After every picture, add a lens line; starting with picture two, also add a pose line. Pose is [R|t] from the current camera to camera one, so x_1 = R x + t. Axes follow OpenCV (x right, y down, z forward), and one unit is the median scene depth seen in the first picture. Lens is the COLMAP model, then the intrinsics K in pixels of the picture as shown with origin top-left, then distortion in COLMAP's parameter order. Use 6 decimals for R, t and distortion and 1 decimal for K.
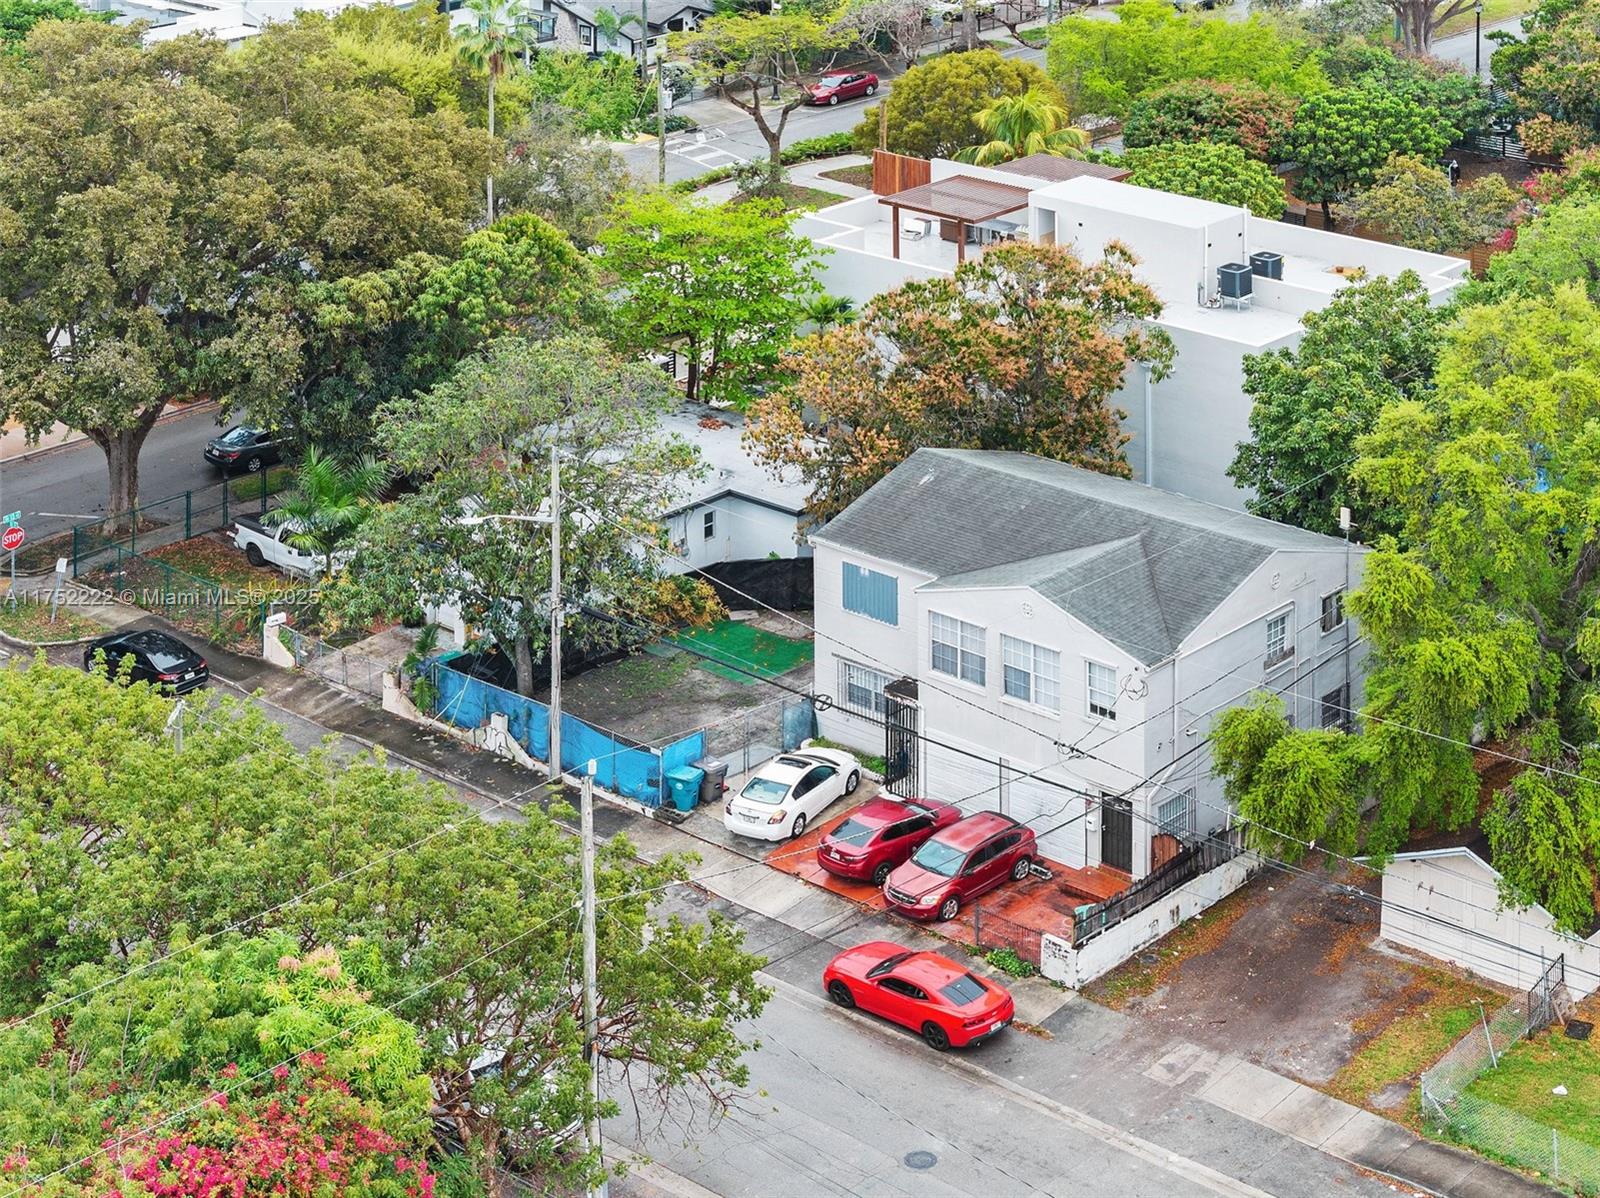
lens RADIAL K [[3262.6, 0, 799.7], [0, 3262.6, 598.9], [0, 0, 1]] dist [-0.041014, 0.000000]
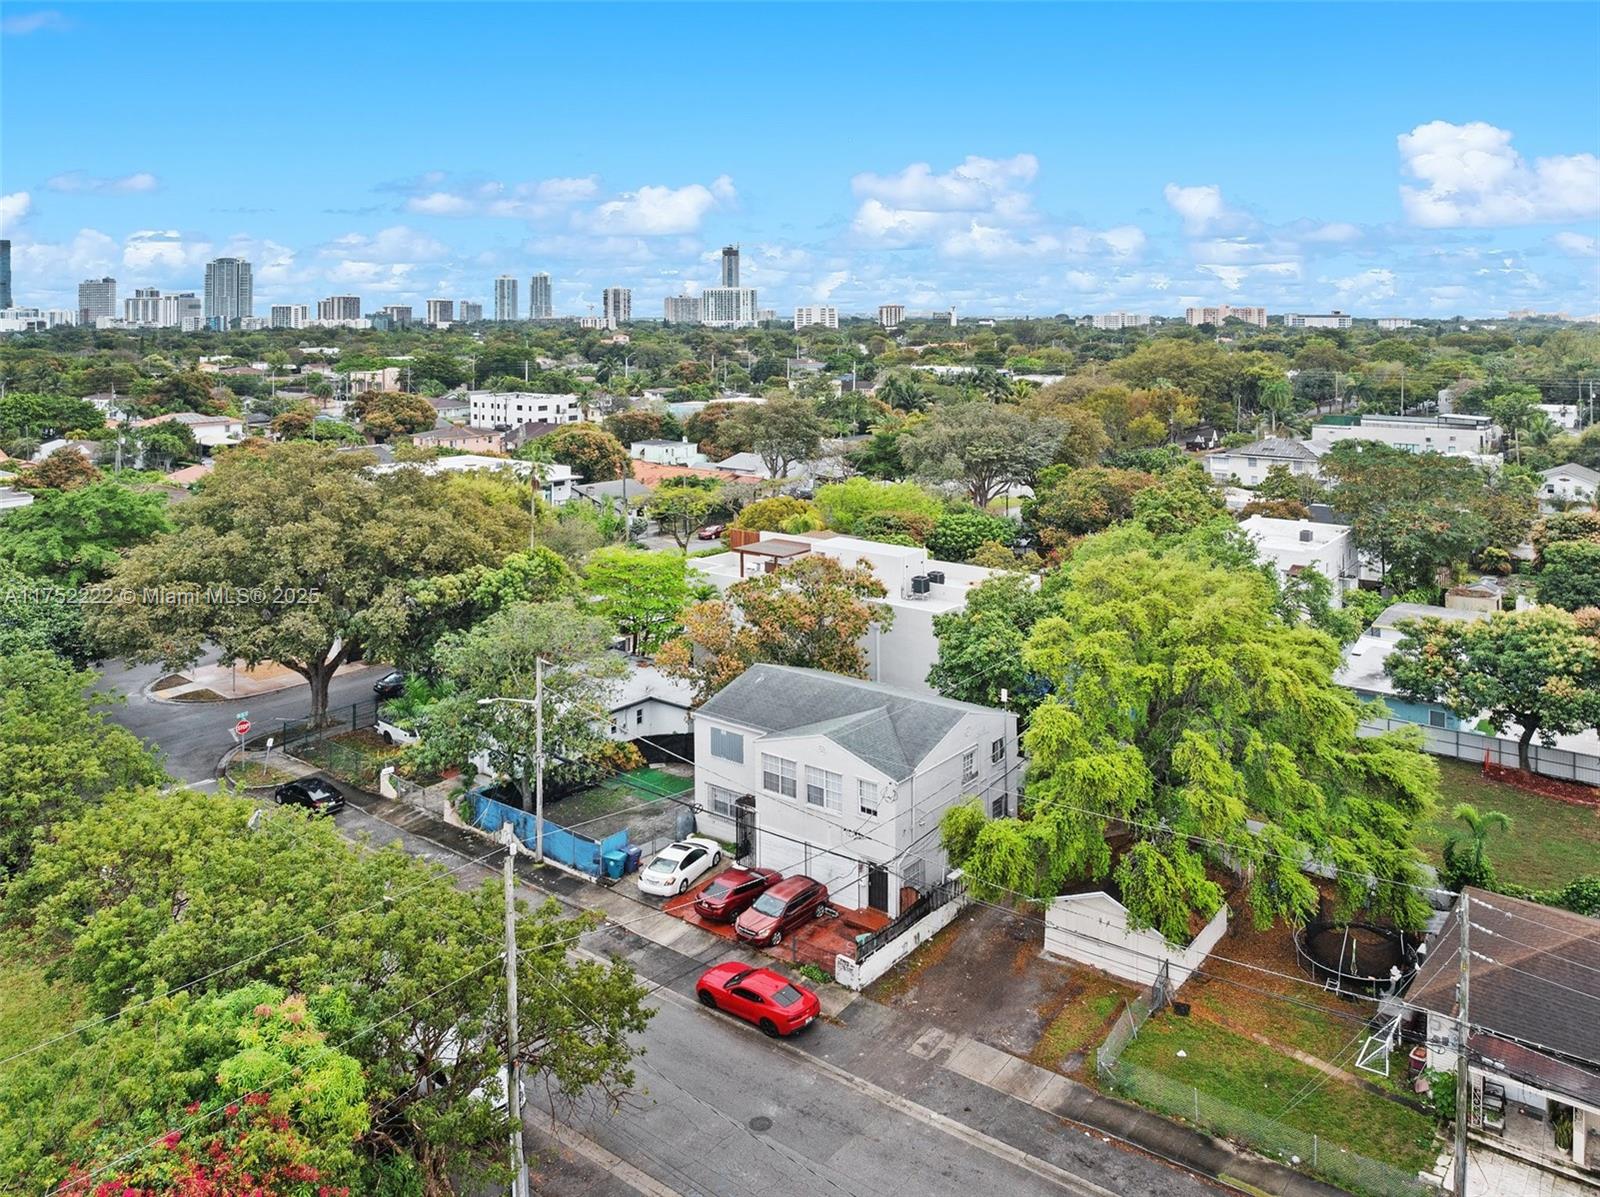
lens RADIAL K [[1123.2, 0, 837.5], [0, 1123.2, 603.9], [0, 0, 1]] dist [-0.027852, -0.001751]
pose [[0.993429, 0.004462, 0.114360, 0.011751], [0.014878, 0.985725, -0.167707, 0.025063], [-0.113476, 0.168307, 0.979181, 0.414850]]
